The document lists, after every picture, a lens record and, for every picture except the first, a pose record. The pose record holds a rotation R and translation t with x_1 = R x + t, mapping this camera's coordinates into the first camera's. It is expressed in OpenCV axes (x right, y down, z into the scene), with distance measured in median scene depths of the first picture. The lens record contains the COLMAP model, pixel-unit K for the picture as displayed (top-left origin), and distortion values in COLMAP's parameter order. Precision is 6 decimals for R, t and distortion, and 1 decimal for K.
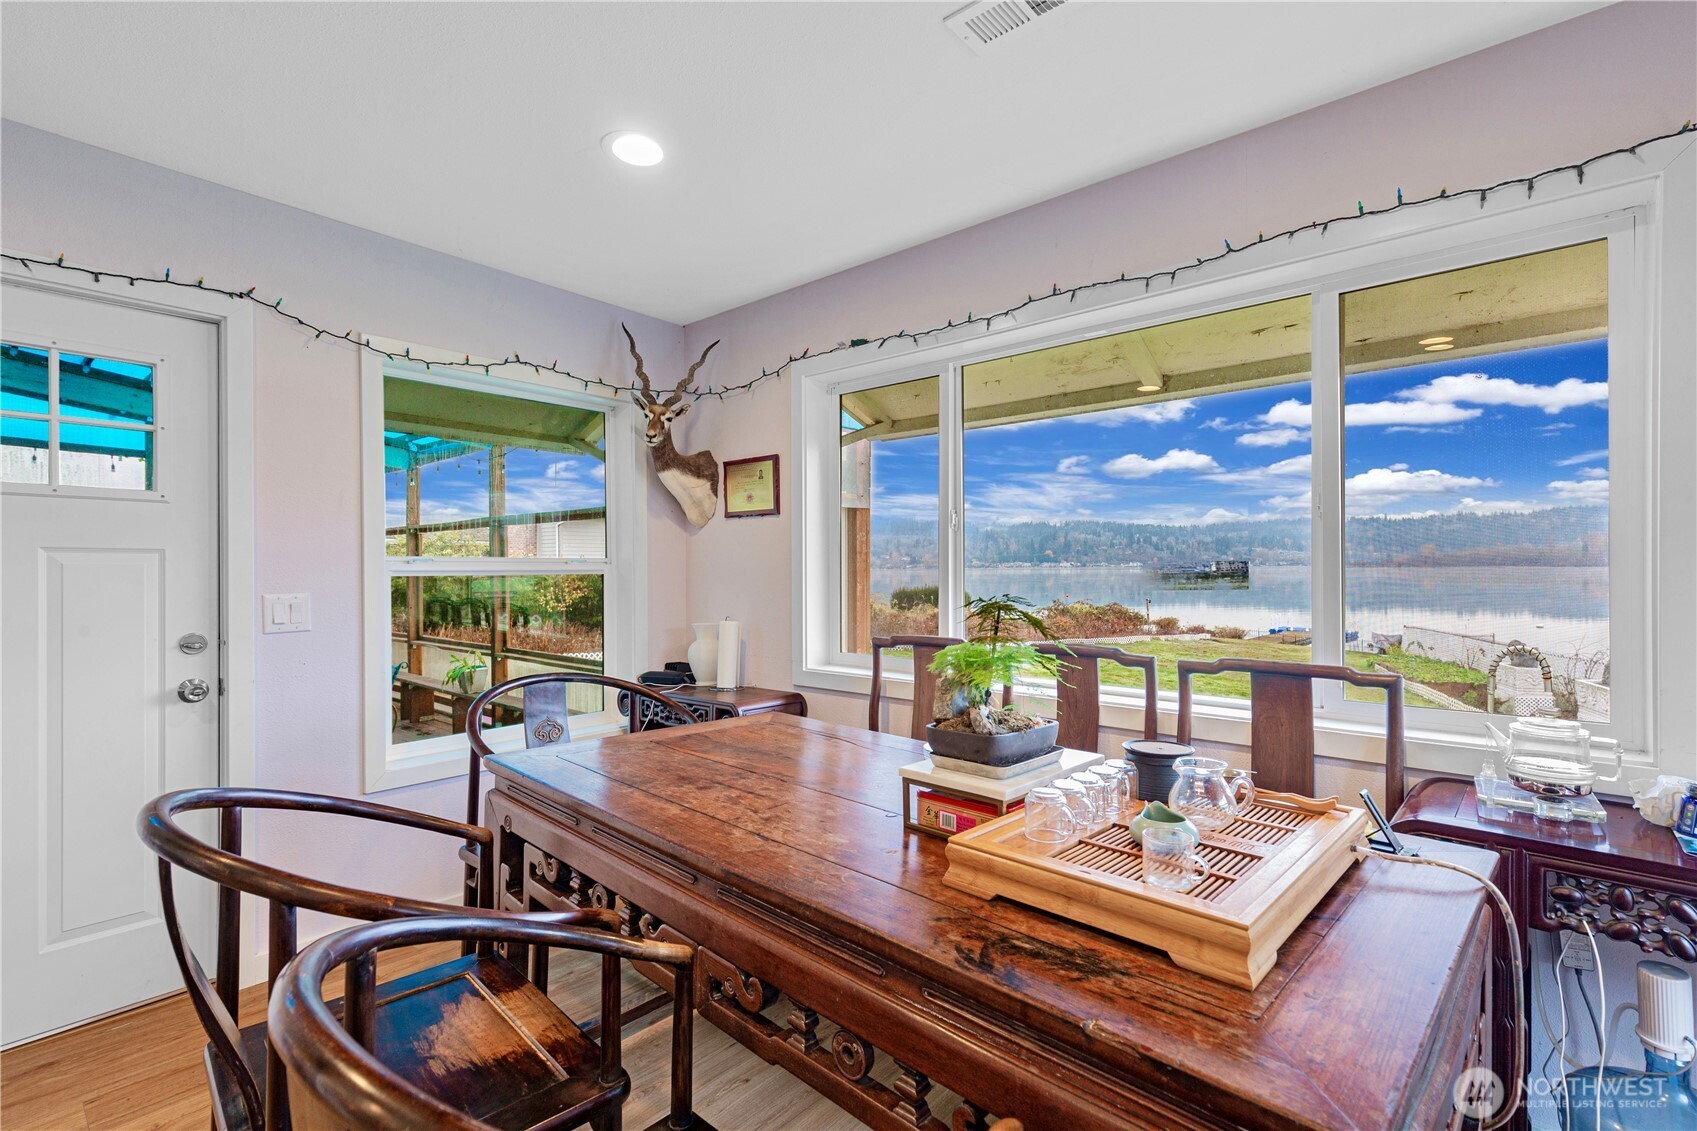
lens RADIAL K [[772.9, 0, 856.9], [0, 772.9, 566.1], [0, 0, 1]] dist [0.005647, -0.003125]
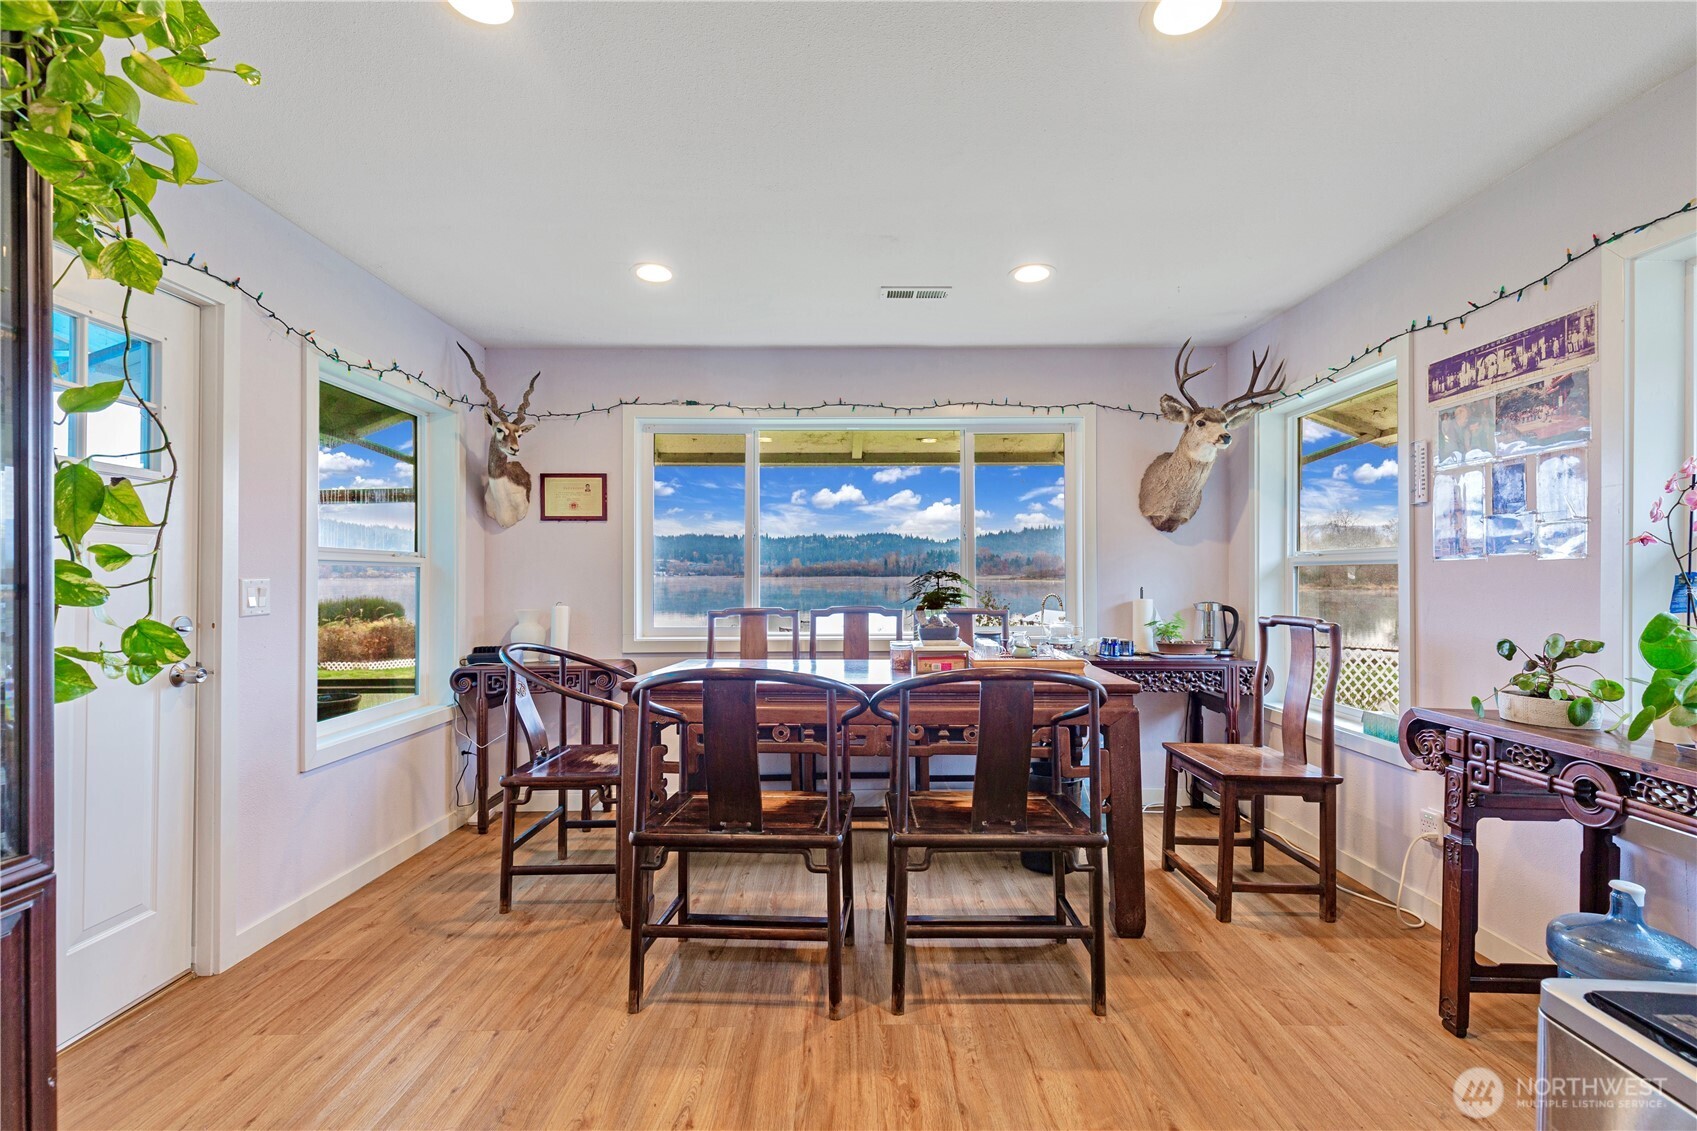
lens RADIAL K [[772.9, 0, 835.2], [0, 772.9, 572.5], [0, 0, 1]] dist [0.005647, -0.003125]
pose [[0.770114, 0.000976, 0.637905, -0.596976], [0.003136, 0.999981, -0.005317, 0.026435], [-0.637898, 0.006095, 0.770096, -0.207643]]
